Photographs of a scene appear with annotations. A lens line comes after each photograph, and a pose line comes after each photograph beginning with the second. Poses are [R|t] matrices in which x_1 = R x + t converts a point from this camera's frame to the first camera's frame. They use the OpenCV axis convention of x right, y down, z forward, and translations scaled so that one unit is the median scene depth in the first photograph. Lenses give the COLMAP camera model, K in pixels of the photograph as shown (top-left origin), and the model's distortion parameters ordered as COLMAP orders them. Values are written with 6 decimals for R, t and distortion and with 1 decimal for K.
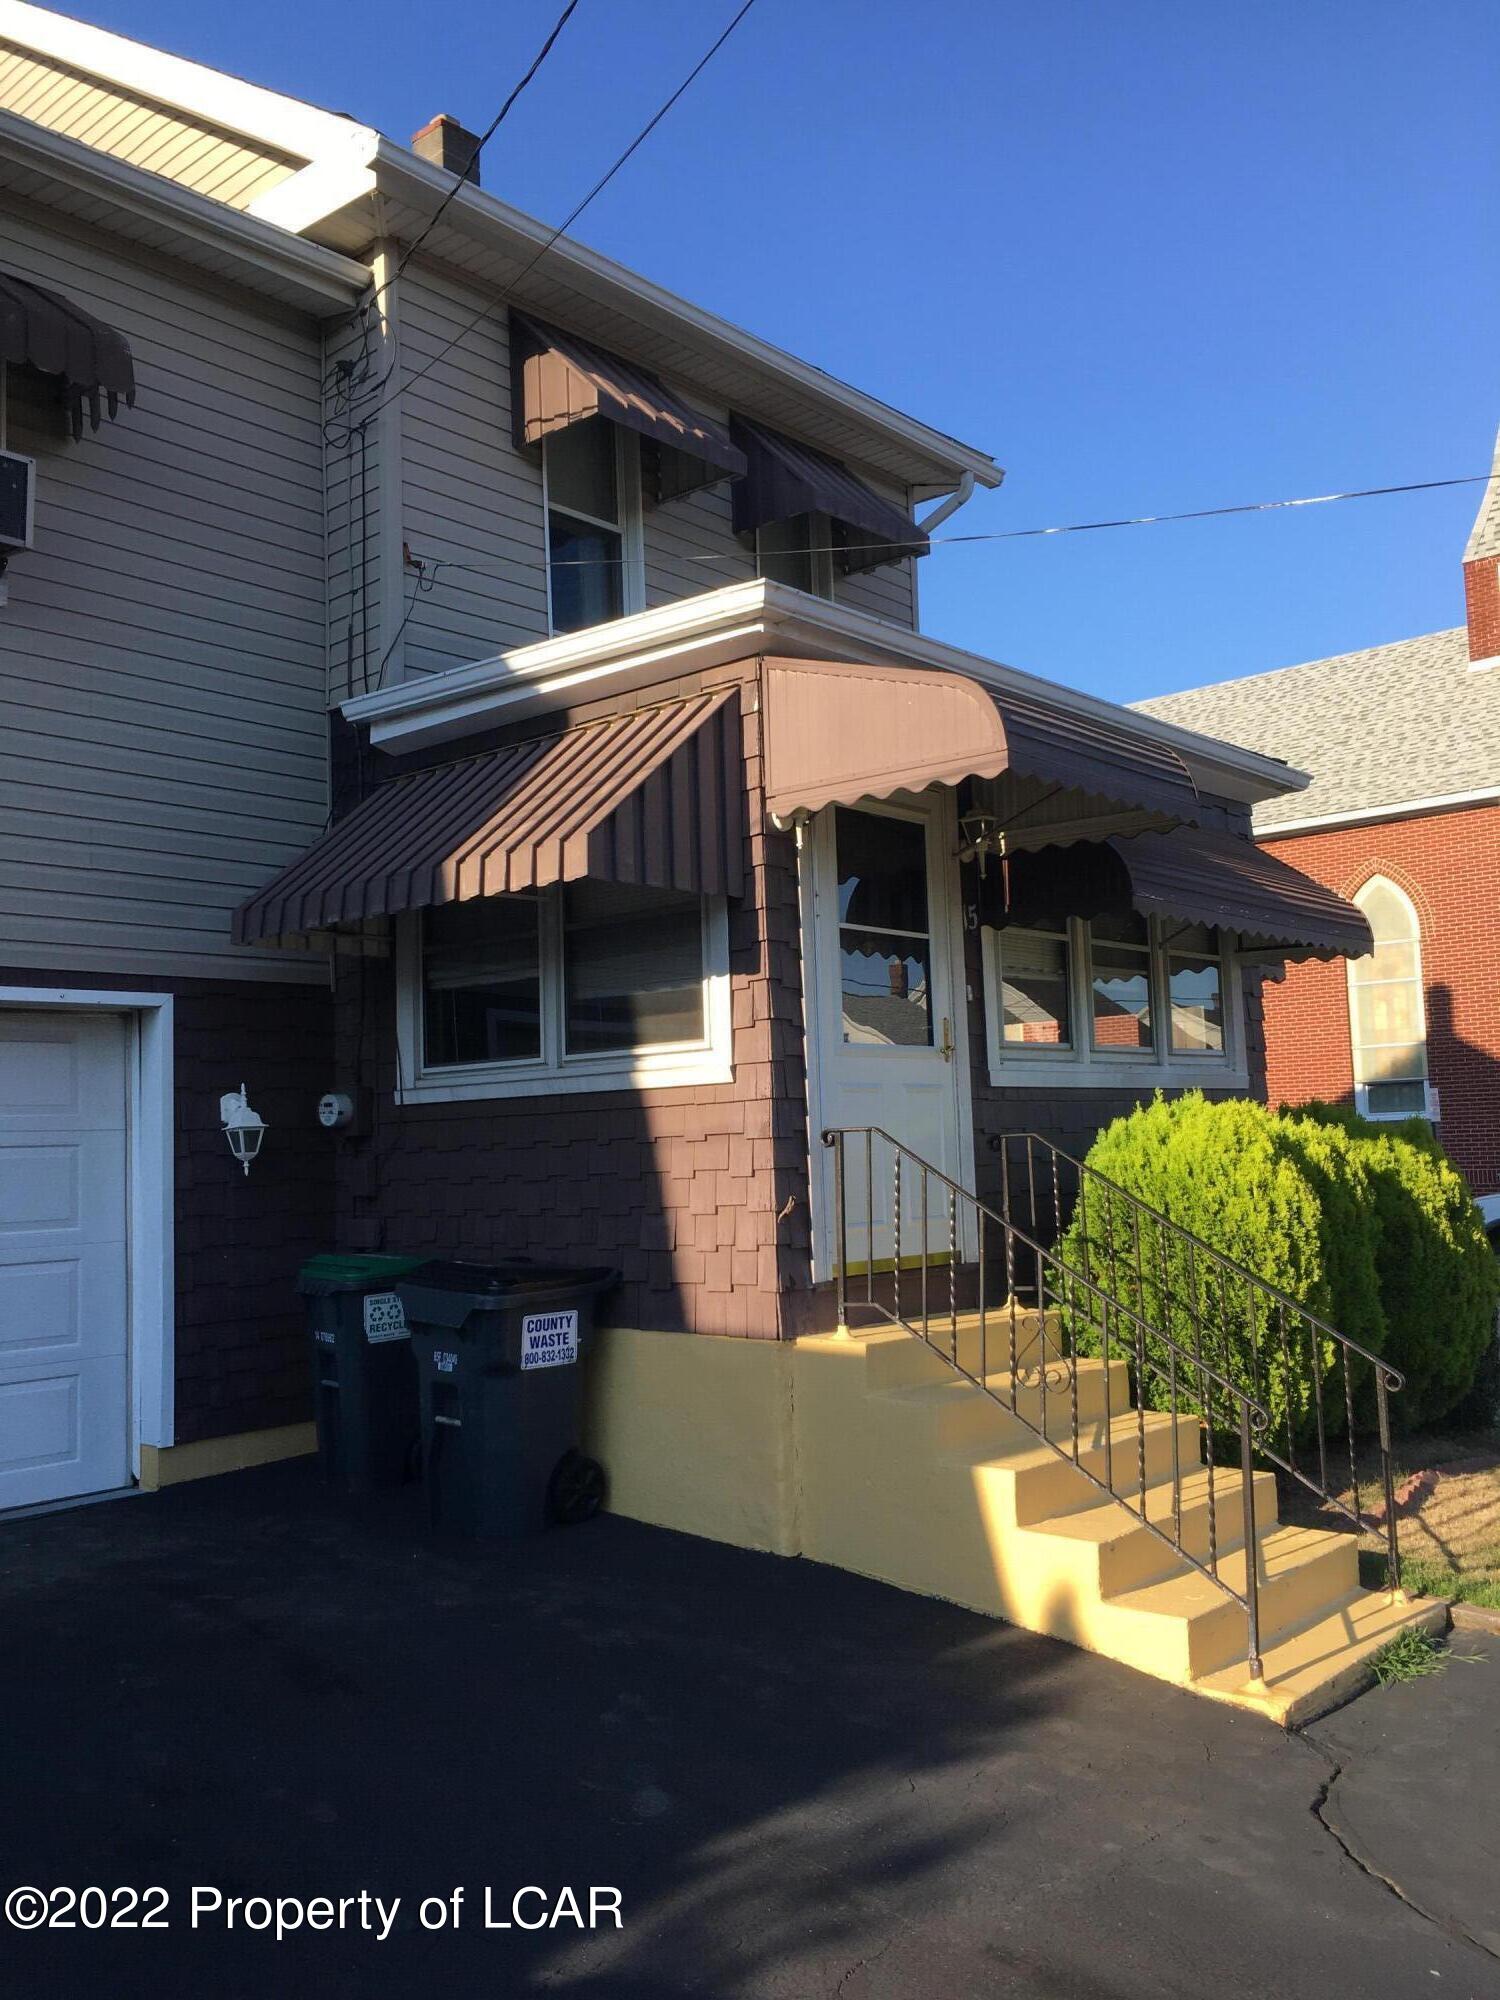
lens RADIAL K [[1694.5, 0, 750.0], [0, 1694.5, 1000.0], [0, 0, 1]] dist [0.064487, -0.070488]
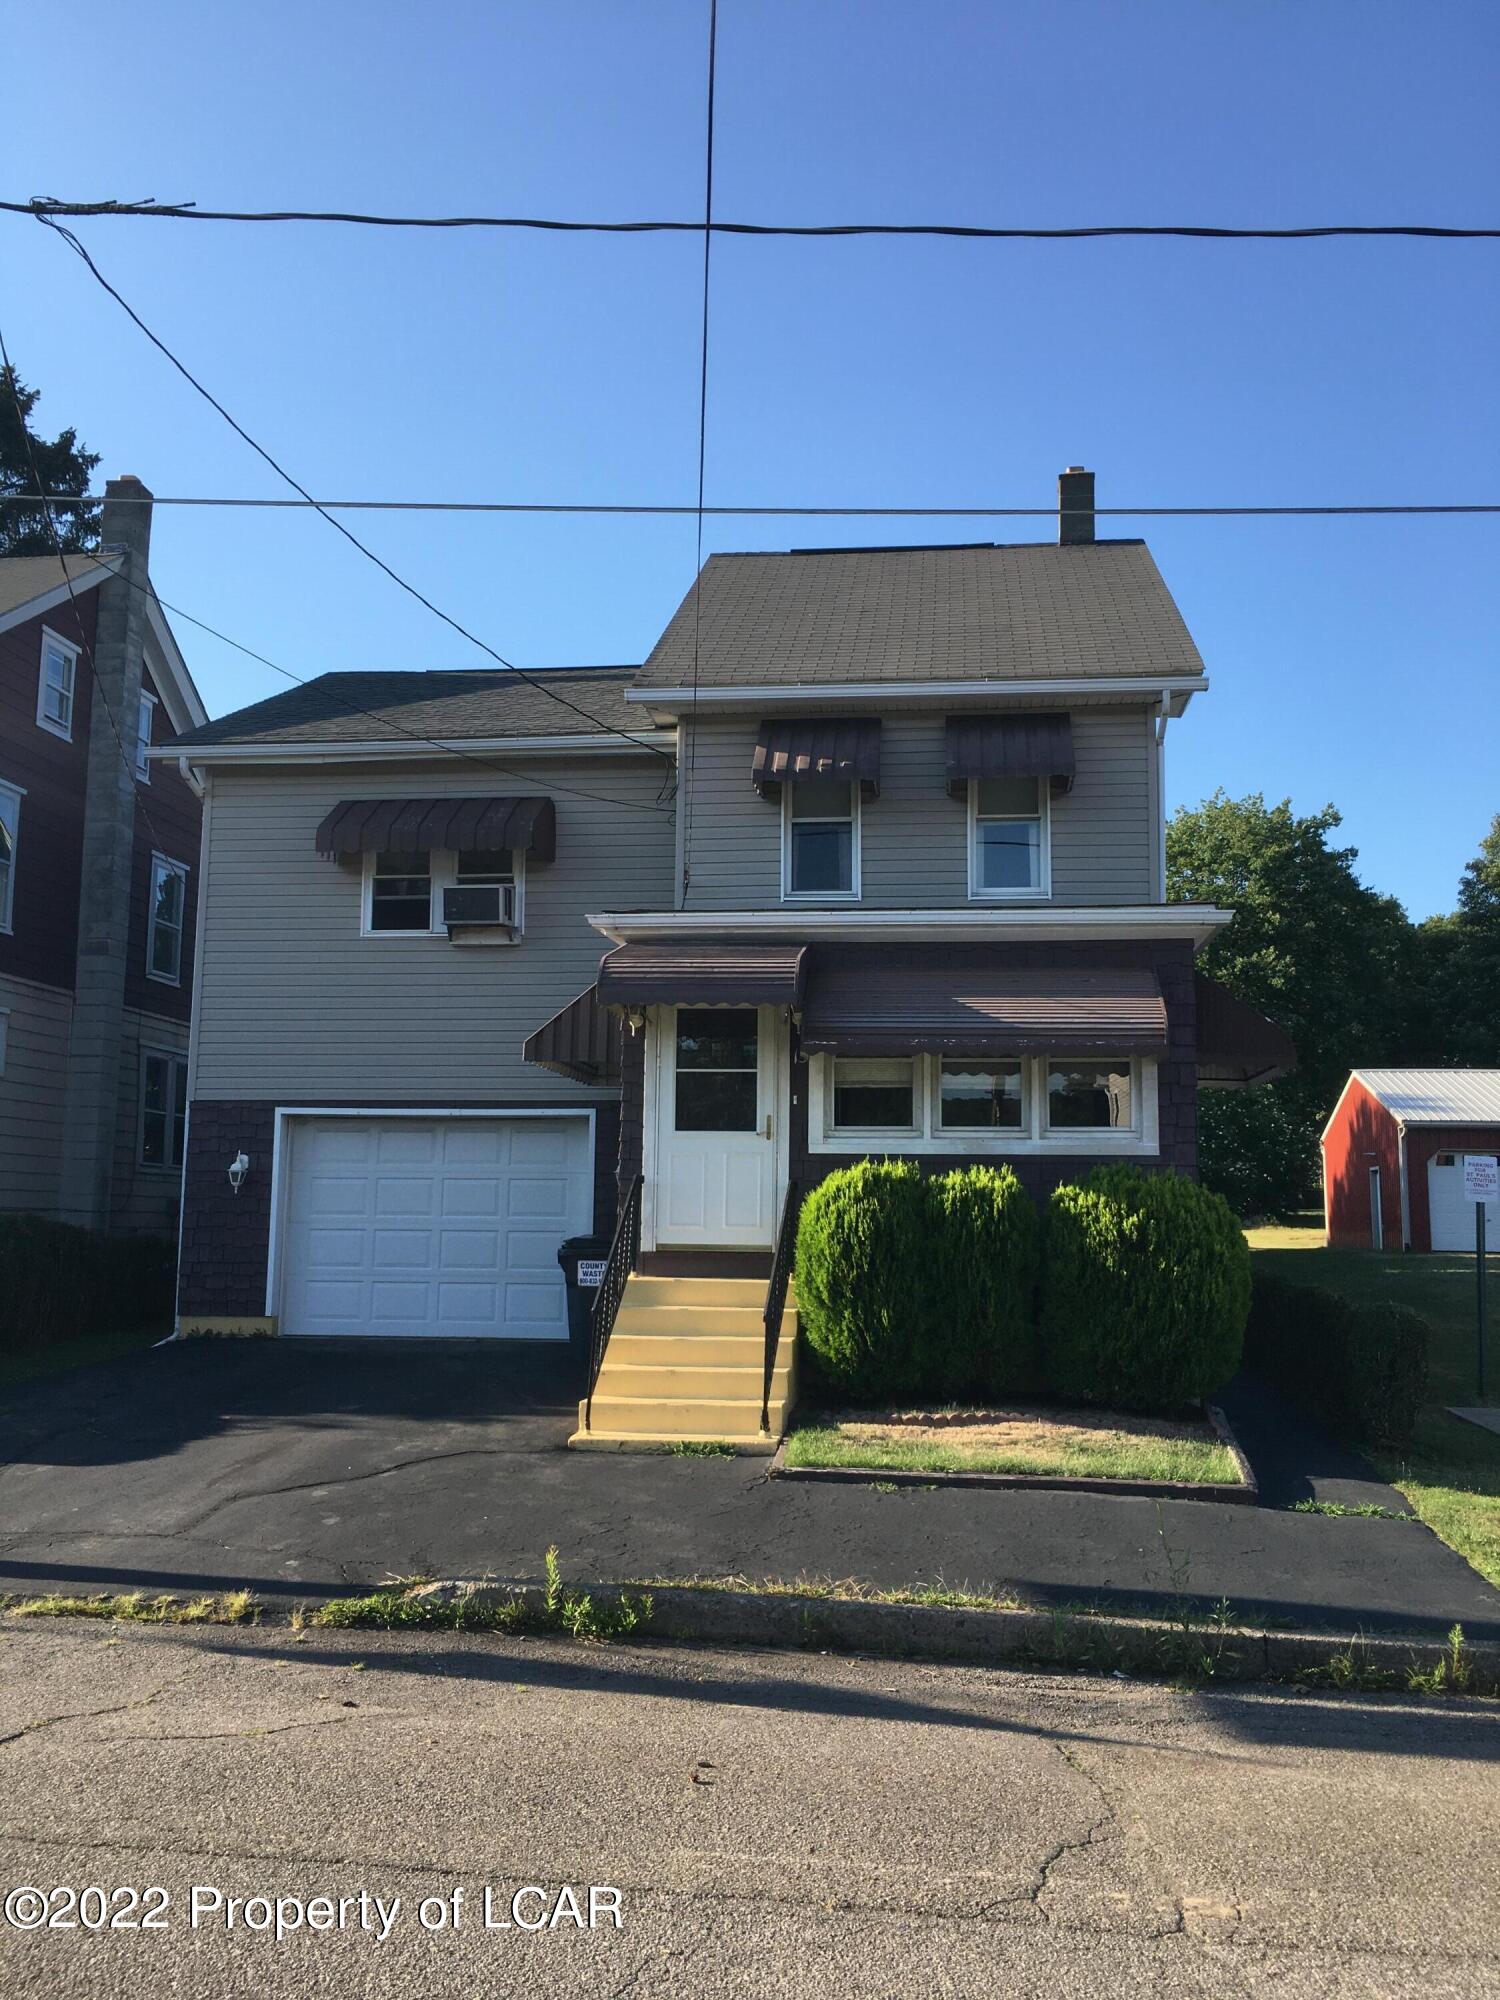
lens RADIAL K [[1694.5, 0, 750.0], [0, 1694.5, 1000.0], [0, 0, 1]] dist [0.064487, -0.070488]
pose [[0.556647, -0.073005, -0.827535, 1.600421], [0.041985, 0.997330, -0.059743, -0.004690], [0.829688, -0.001488, 0.558226, -0.016355]]
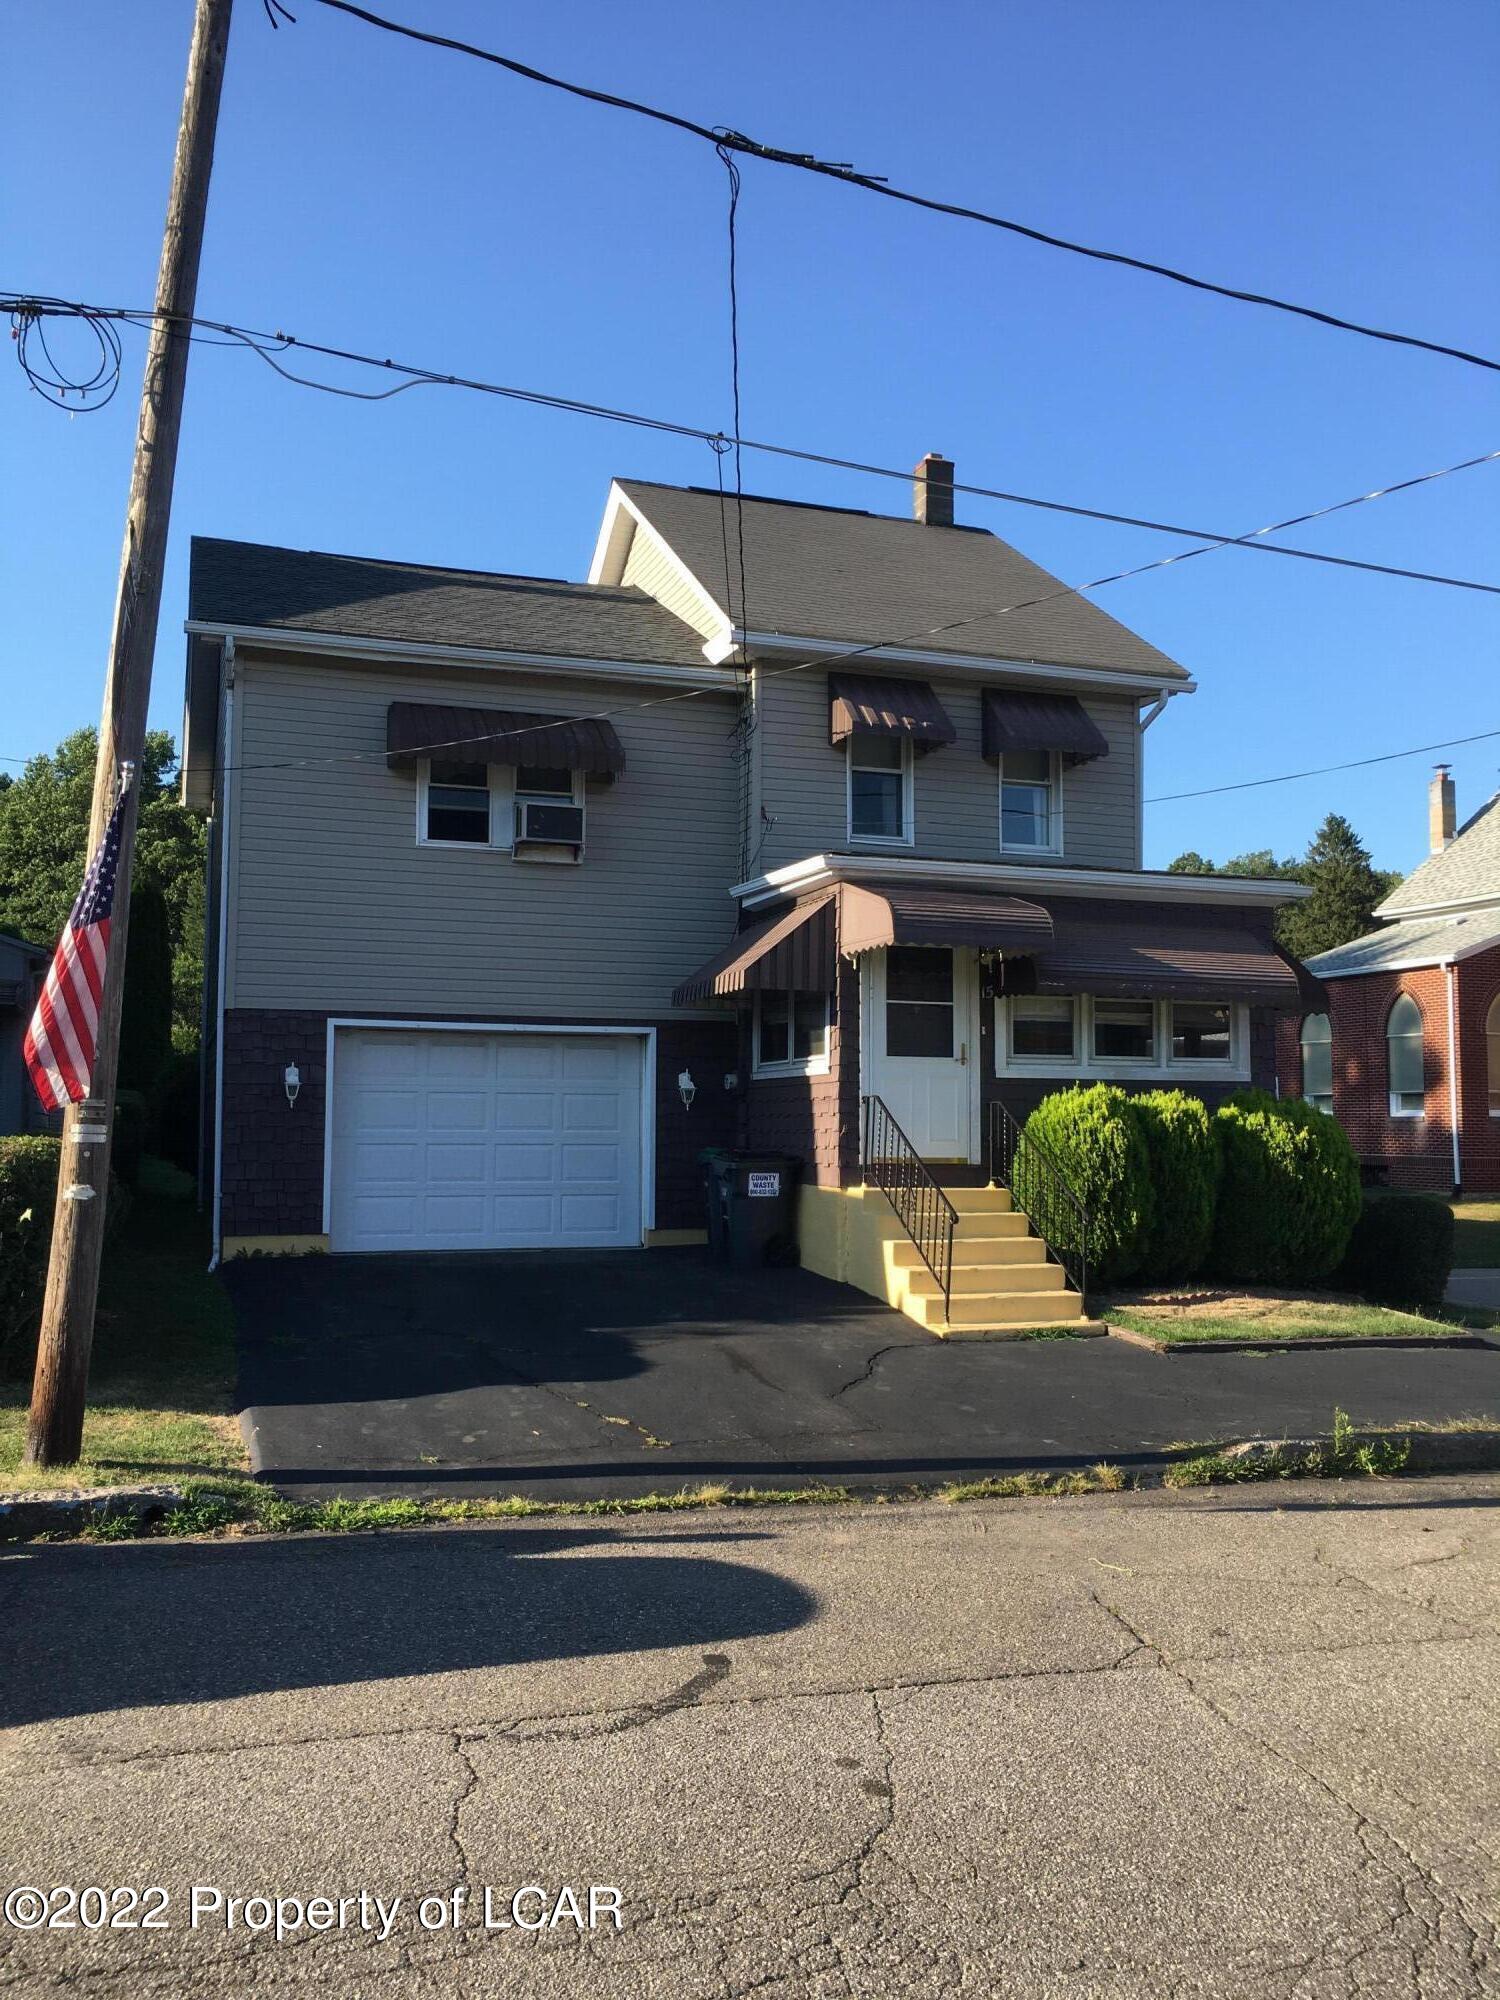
lens RADIAL K [[1694.5, 0, 750.0], [0, 1694.5, 1000.0], [0, 0, 1]] dist [0.064487, -0.070488]
pose [[0.864183, -0.001464, -0.503175, 0.918053], [0.009739, 0.999857, 0.013817, -0.072077], [0.503083, -0.016841, 0.864074, -0.881188]]
